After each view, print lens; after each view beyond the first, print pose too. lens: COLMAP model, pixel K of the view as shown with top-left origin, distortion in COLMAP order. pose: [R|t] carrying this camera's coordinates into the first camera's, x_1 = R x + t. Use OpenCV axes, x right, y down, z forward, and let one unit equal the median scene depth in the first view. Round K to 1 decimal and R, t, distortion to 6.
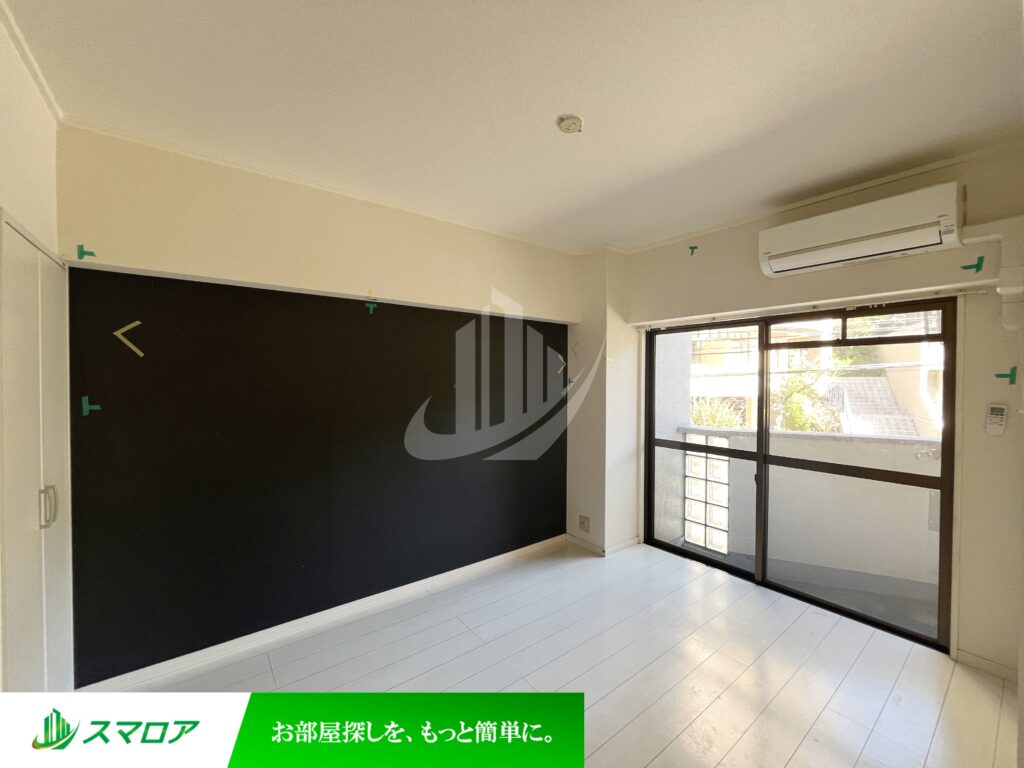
lens RADIAL K [[411.4, 0, 509.0], [0, 411.4, 381.4], [0, 0, 1]] dist [-0.001505, -0.000212]
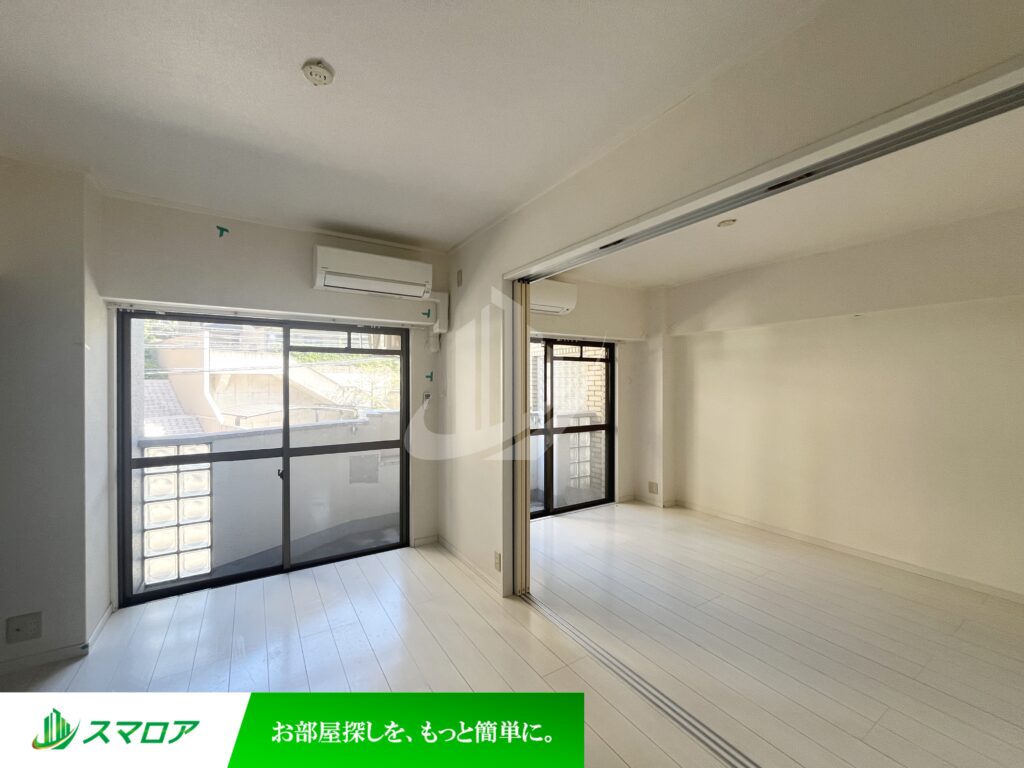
lens RADIAL K [[411.4, 0, 510.8], [0, 411.4, 381.3], [0, 0, 1]] dist [-0.001505, -0.000212]
pose [[0.093746, 0.001179, 0.995595, -0.394900], [0.007343, 0.999971, -0.001876, 0.008826], [-0.995569, 0.007486, 0.093734, 0.321669]]
